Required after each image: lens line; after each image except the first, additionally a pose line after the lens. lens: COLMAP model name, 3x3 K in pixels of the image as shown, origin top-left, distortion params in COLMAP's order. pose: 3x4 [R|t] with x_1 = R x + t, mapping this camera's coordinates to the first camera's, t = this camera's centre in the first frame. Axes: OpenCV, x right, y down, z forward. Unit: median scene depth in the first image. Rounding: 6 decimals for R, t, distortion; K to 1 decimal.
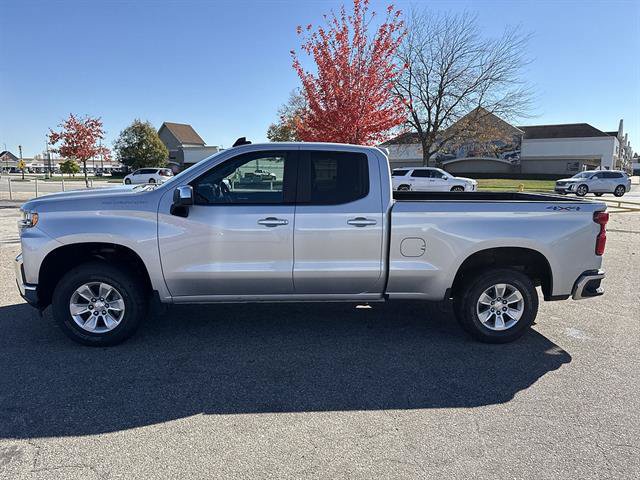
lens RADIAL K [[445.6, 0, 320.0], [0, 445.6, 240.0], [0, 0, 1]] dist [0.088546, -0.127062]
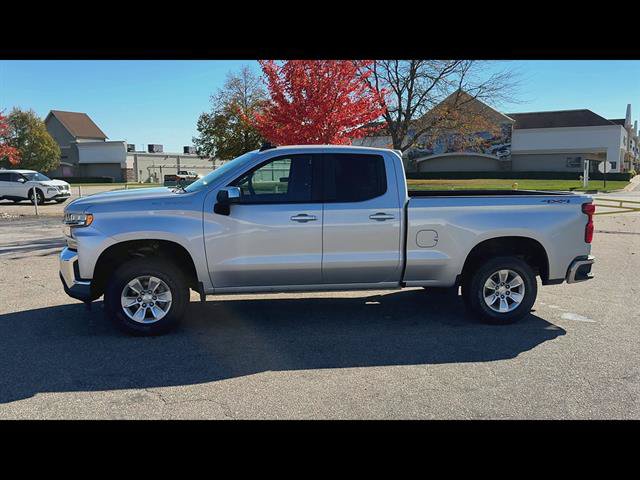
lens RADIAL K [[585.0, 0, 304.8], [0, 585.0, 250.6], [0, 0, 1]] dist [0.147122, -0.285900]
pose [[0.996490, -0.025077, 0.079862, -0.204834], [0.026655, 0.999469, -0.018760, 0.063053], [-0.079349, 0.020823, 0.996629, -0.422405]]
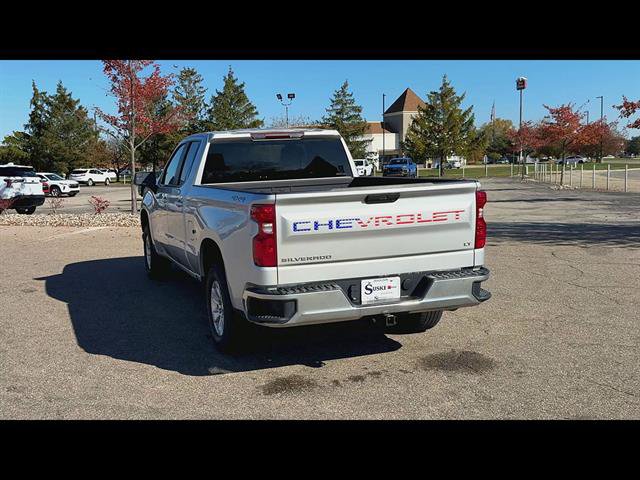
lens RADIAL K [[674.4, 0, 251.4], [0, 674.4, 253.9], [0, 0, 1]] dist [0.202078, -0.459357]
pose [[0.216315, 0.110860, -0.970009, 1.679135], [-0.116861, 0.989330, 0.087007, -0.078391], [0.969305, 0.094535, 0.226962, 0.750742]]
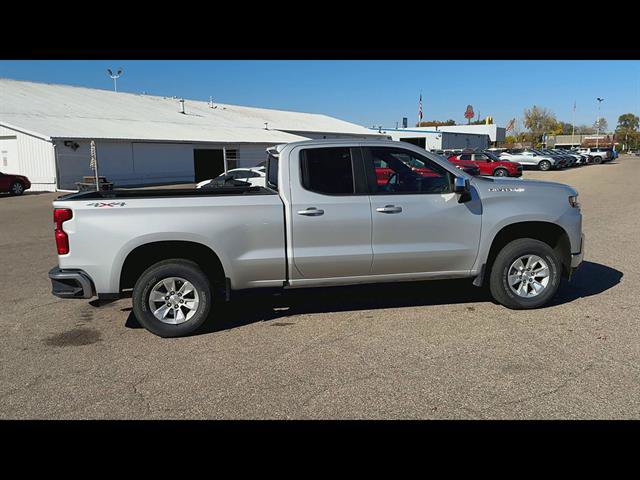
lens RADIAL K [[575.9, 0, 314.5], [0, 575.9, 241.6], [0, 0, 1]] dist [0.149786, -0.262516]
pose [[-0.996909, 0.017326, -0.076627, 0.146232], [-0.006402, 0.954217, 0.299045, -0.444636], [0.078300, 0.298611, -0.951157, 2.661929]]
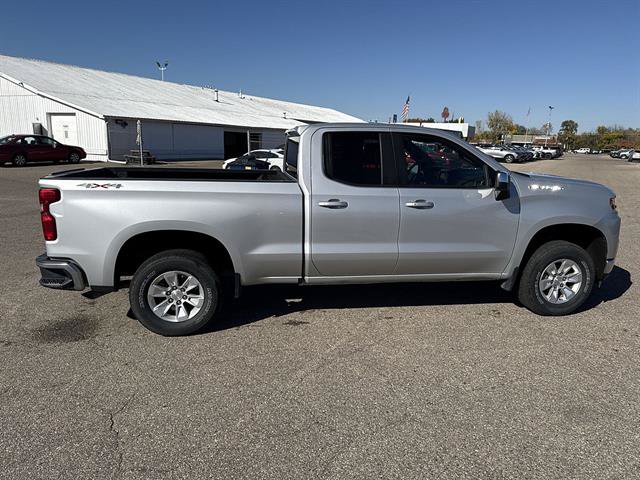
lens RADIAL K [[445.6, 0, 320.0], [0, 445.6, 240.0], [0, 0, 1]] dist [0.088546, -0.127062]
pose [[-0.996341, -0.023030, -0.082306, 0.151956], [-0.051520, 0.930218, 0.363373, -0.374467], [0.068194, 0.366284, -0.928001, 2.251241]]
